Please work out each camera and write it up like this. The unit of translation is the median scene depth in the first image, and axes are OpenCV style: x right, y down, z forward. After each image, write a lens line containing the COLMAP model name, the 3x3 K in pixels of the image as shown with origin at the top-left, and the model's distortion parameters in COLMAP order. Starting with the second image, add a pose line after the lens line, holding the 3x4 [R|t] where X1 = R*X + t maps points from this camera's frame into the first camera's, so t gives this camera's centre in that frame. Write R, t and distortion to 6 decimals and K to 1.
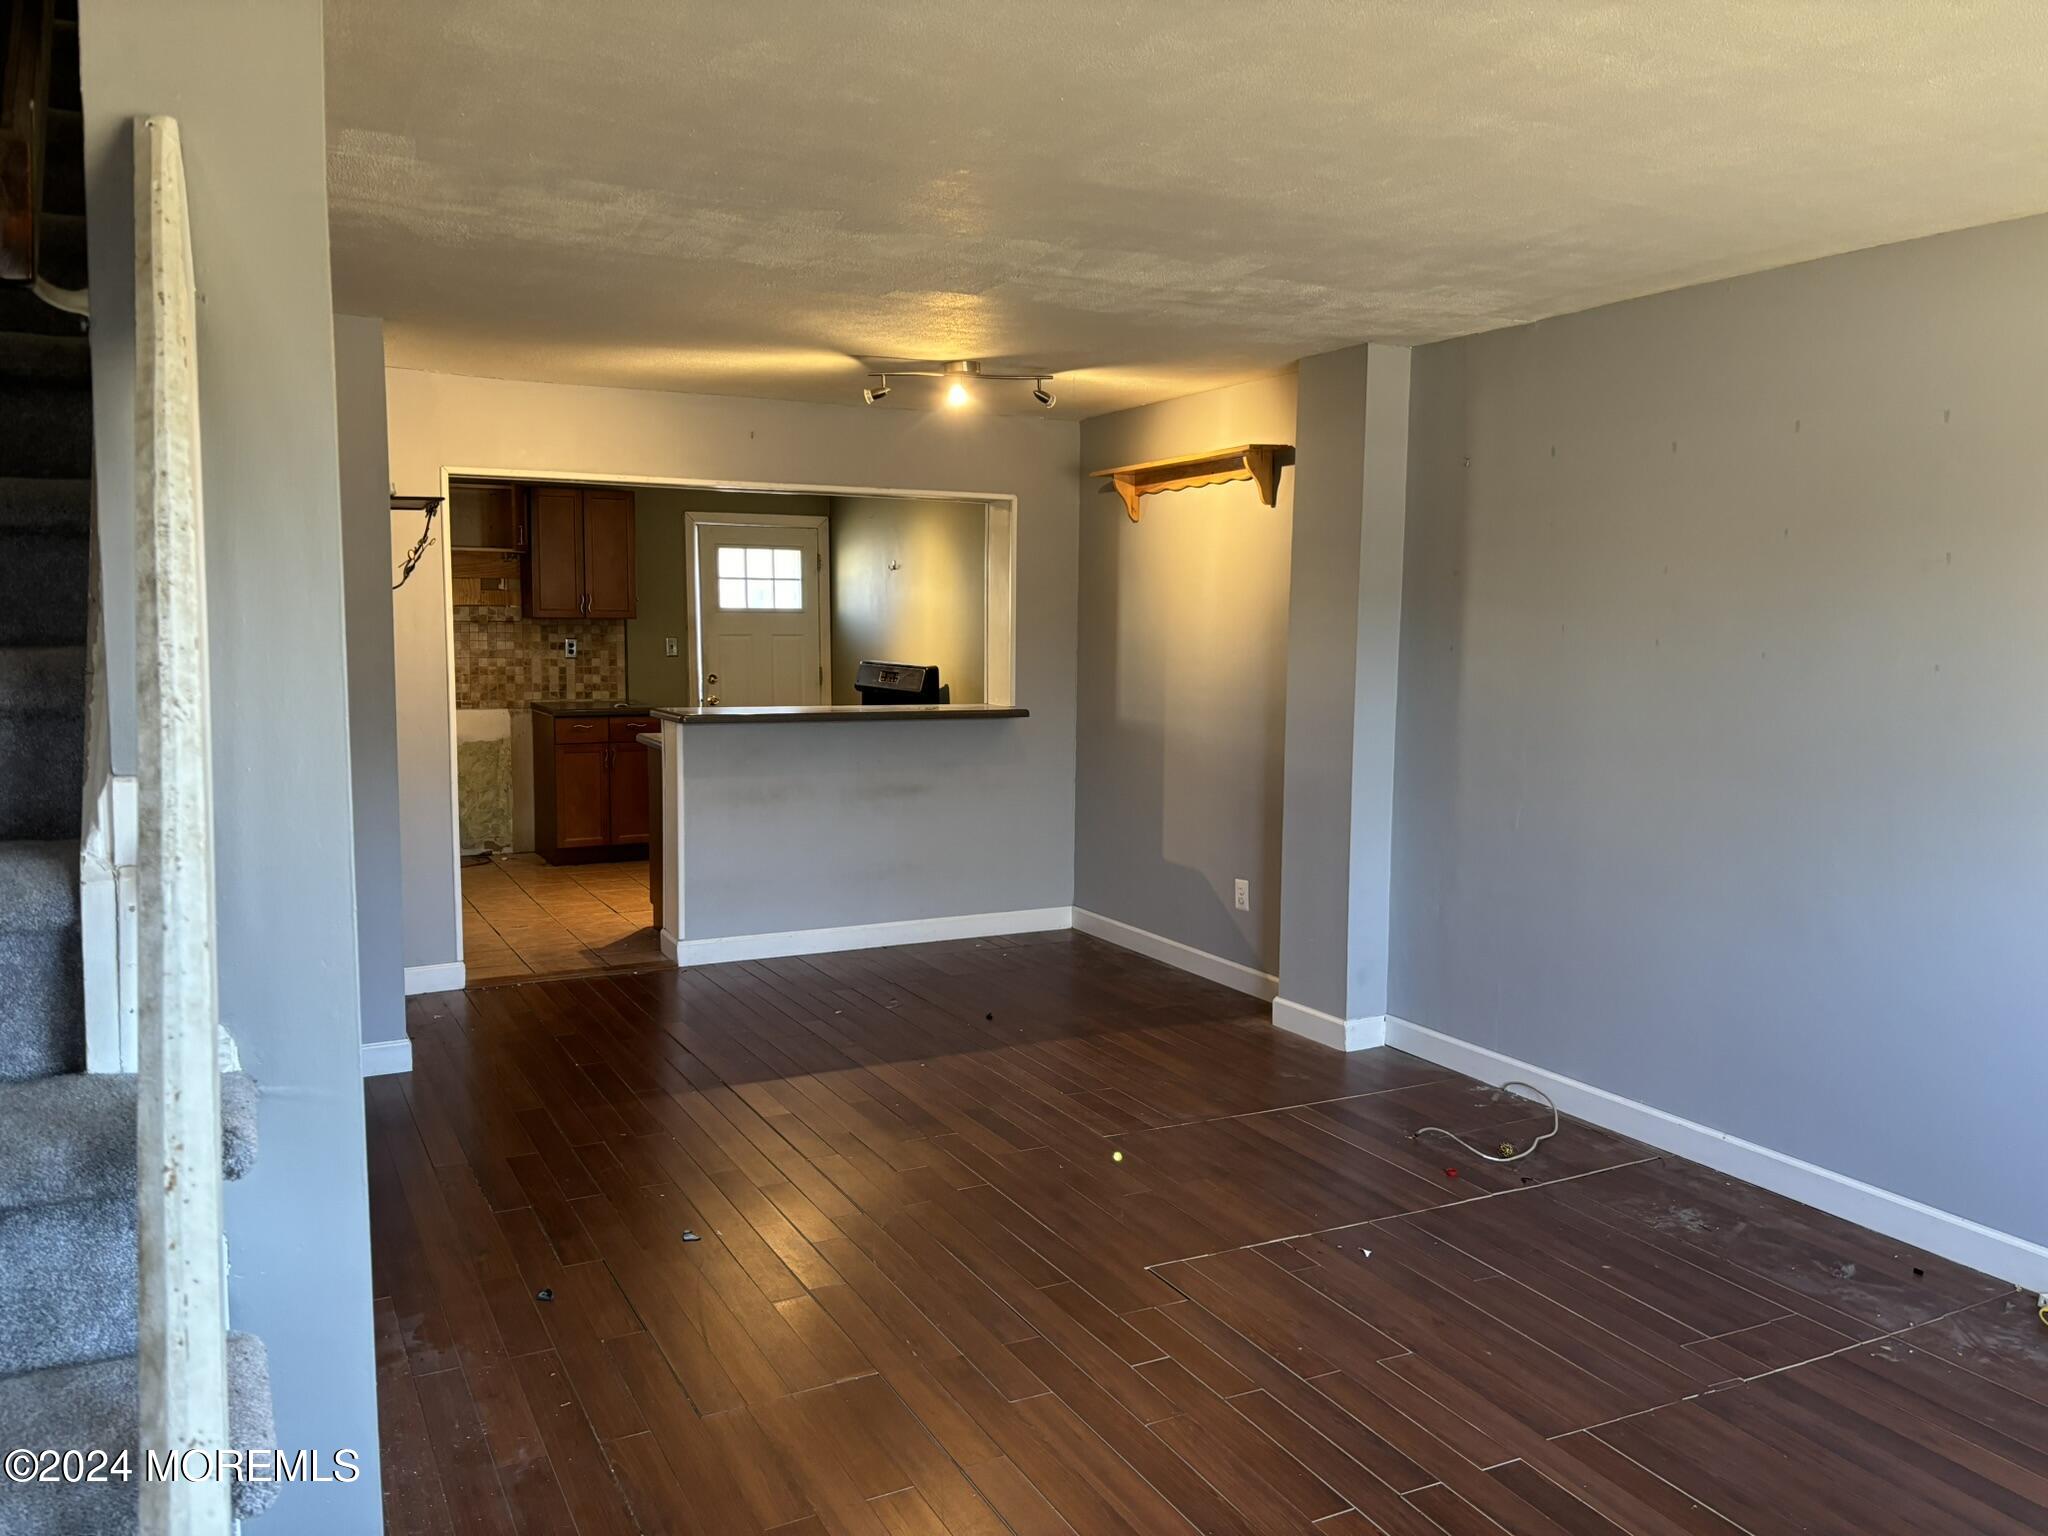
lens RADIAL K [[1562.4, 0, 1024.0], [0, 1562.4, 768.0], [0, 0, 1]] dist [0.056360, -0.001465]
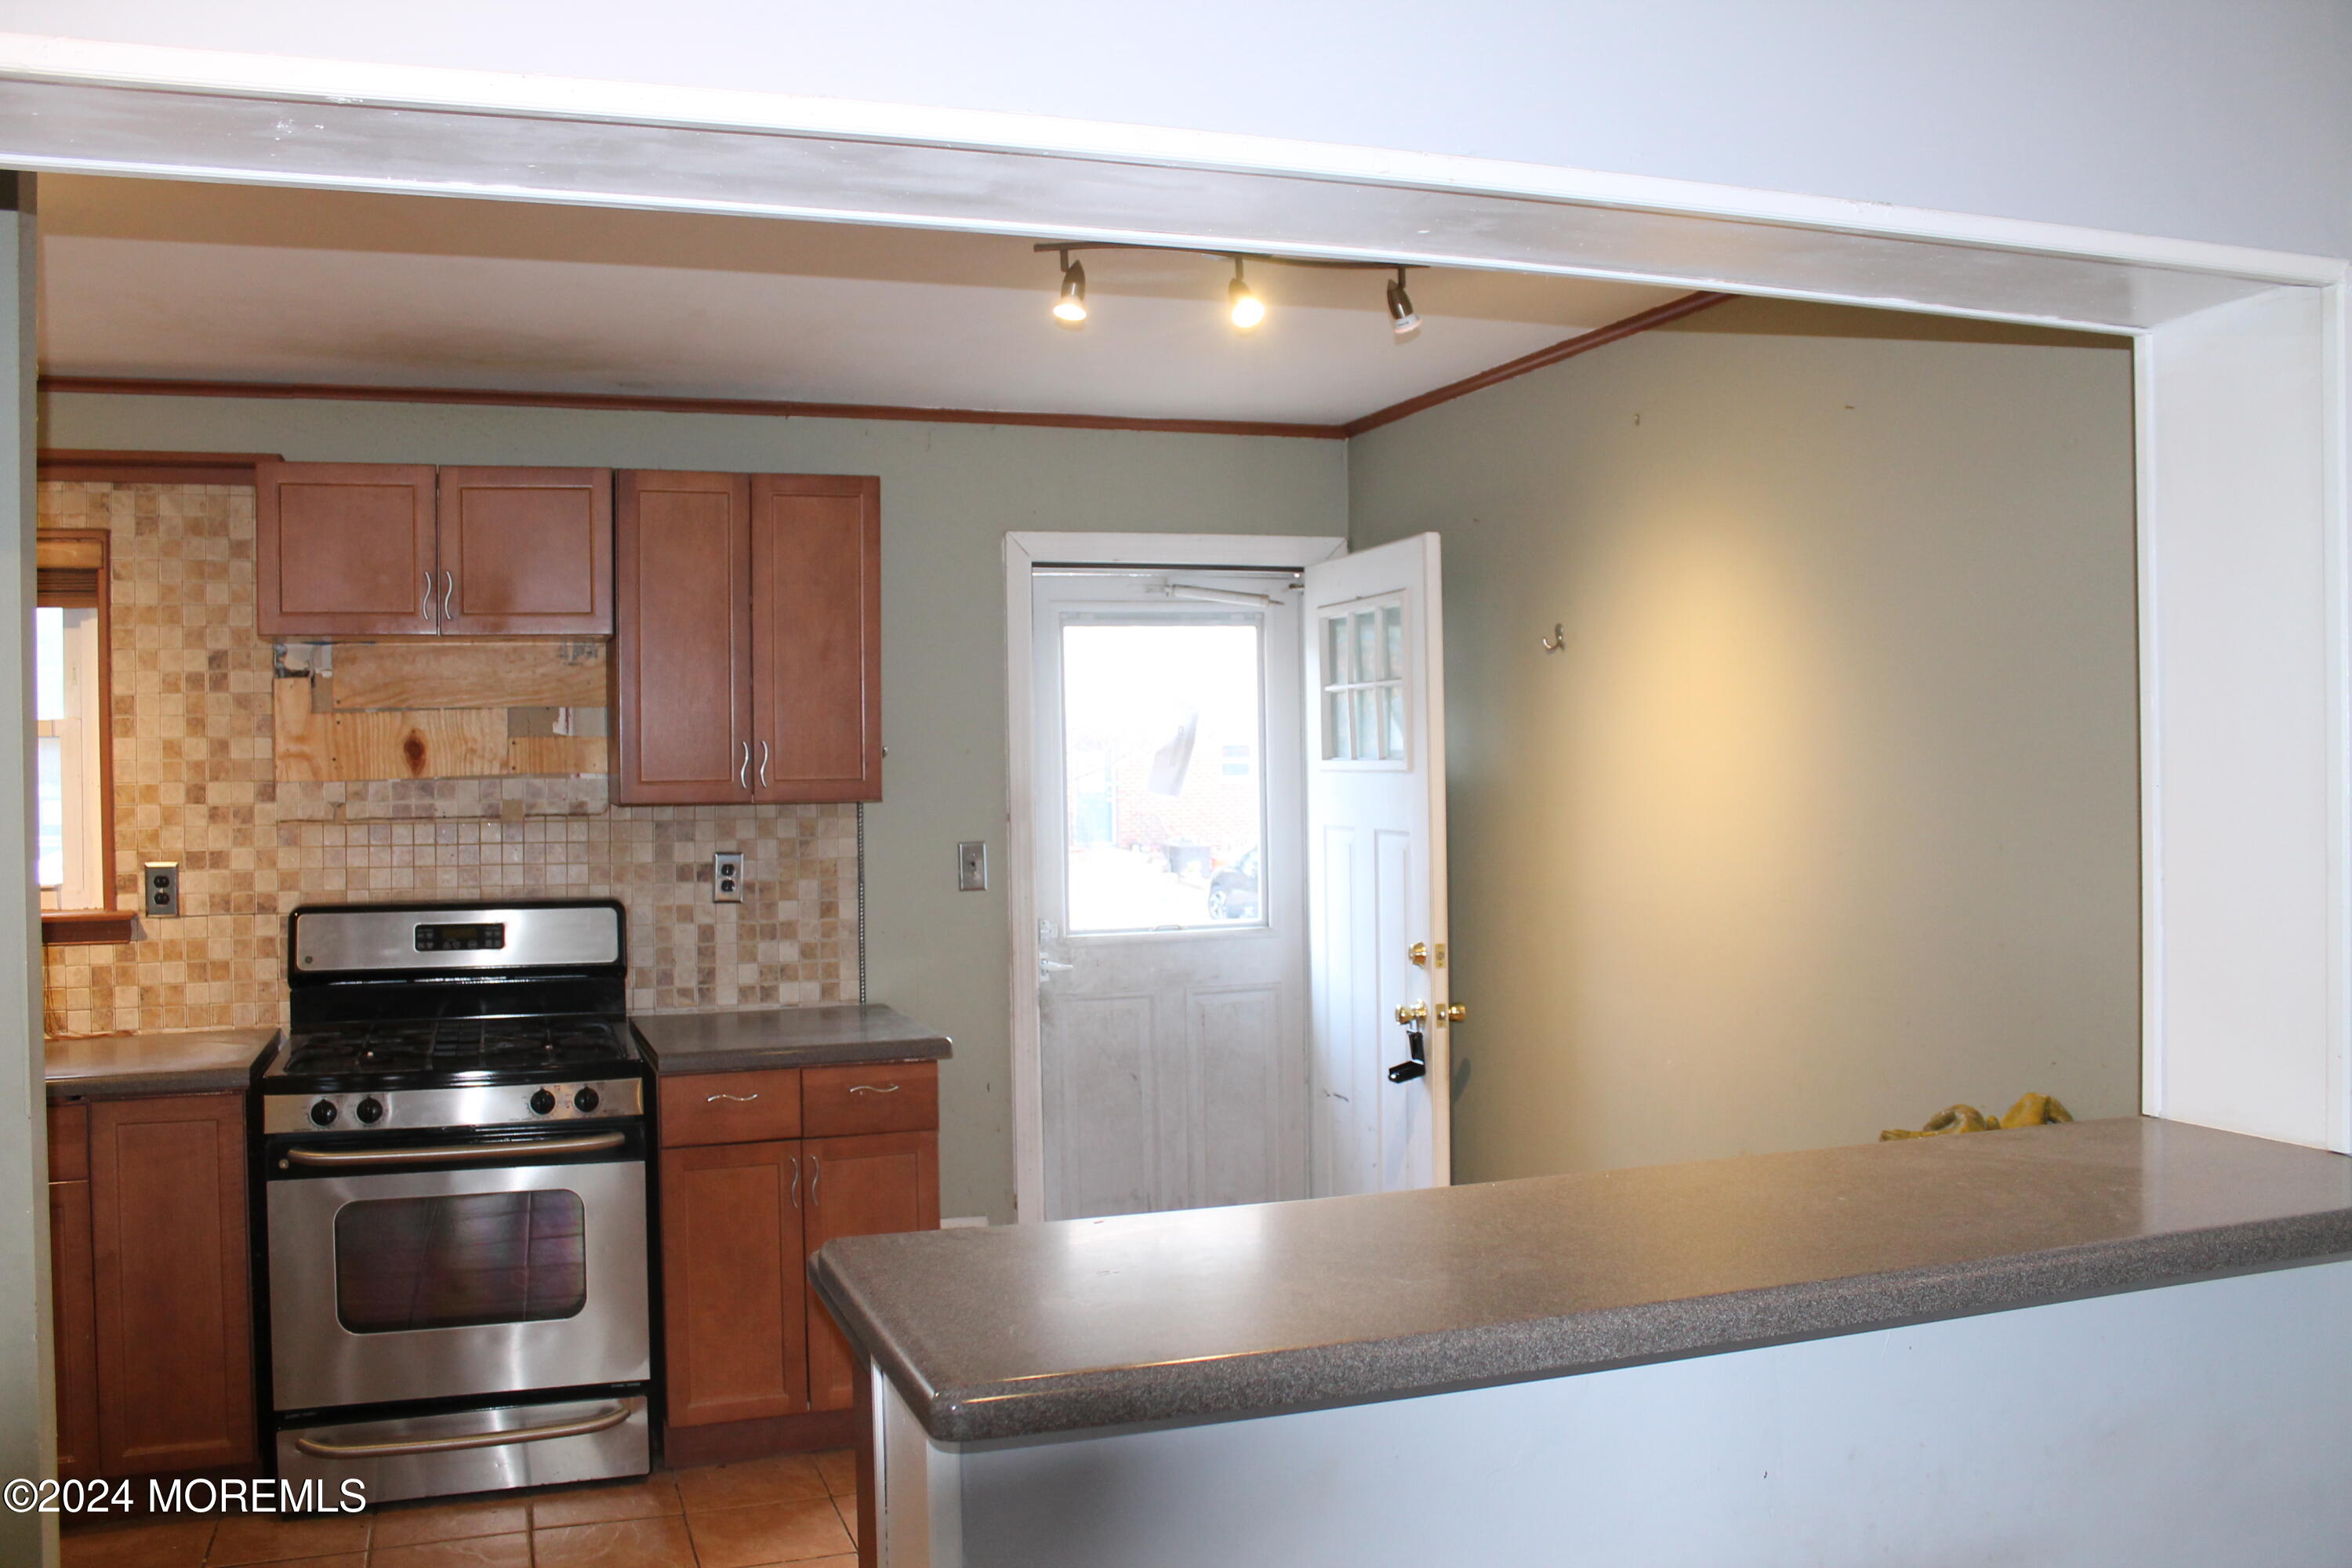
lens RADIAL K [[1970.5, 0, 1167.9], [0, 1970.5, 770.2], [0, 0, 1]] dist [-0.166310, 0.145107]
pose [[0.989974, -0.023024, -0.139361, -0.107819], [0.008982, 0.994890, -0.100560, -0.052423], [0.140964, 0.098301, 0.985122, 0.525155]]
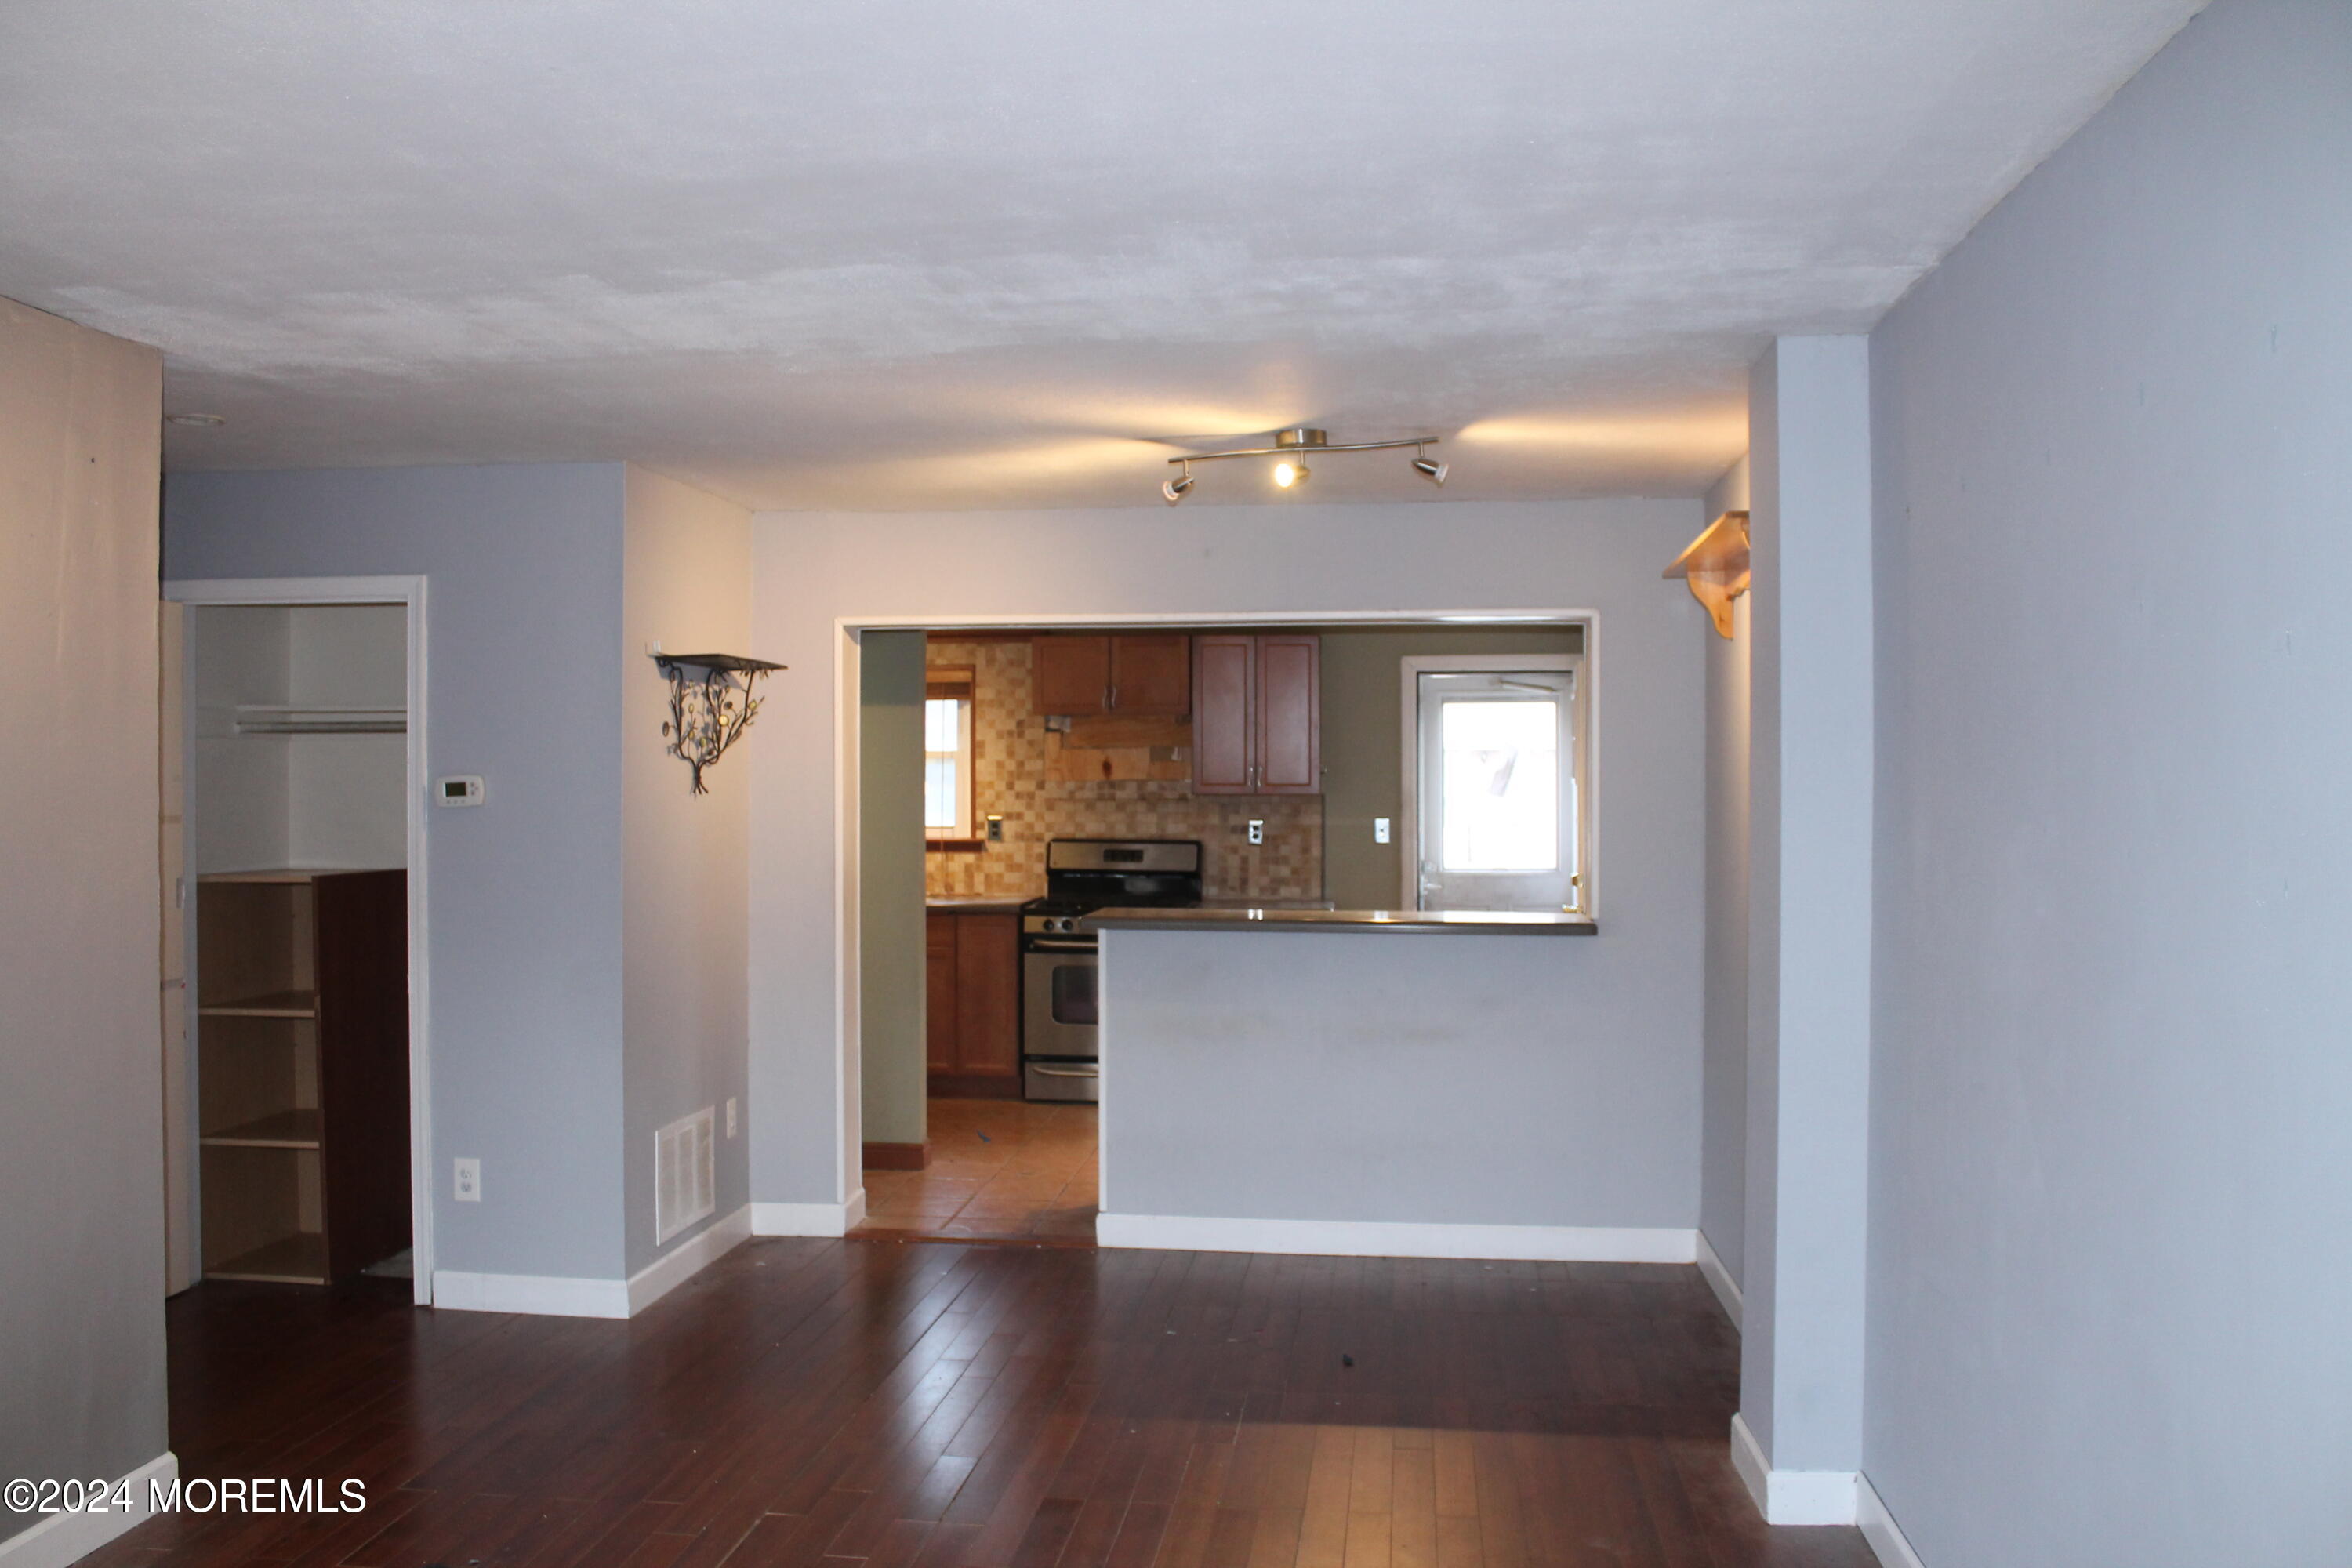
lens RADIAL K [[1970.5, 0, 1167.9], [0, 1970.5, 770.2], [0, 0, 1]] dist [-0.166310, 0.145107]
pose [[0.827578, -0.009082, -0.561277, 0.239110], [-0.052415, 0.994251, -0.093371, -0.011649], [0.558898, 0.106691, 0.822344, 0.147004]]
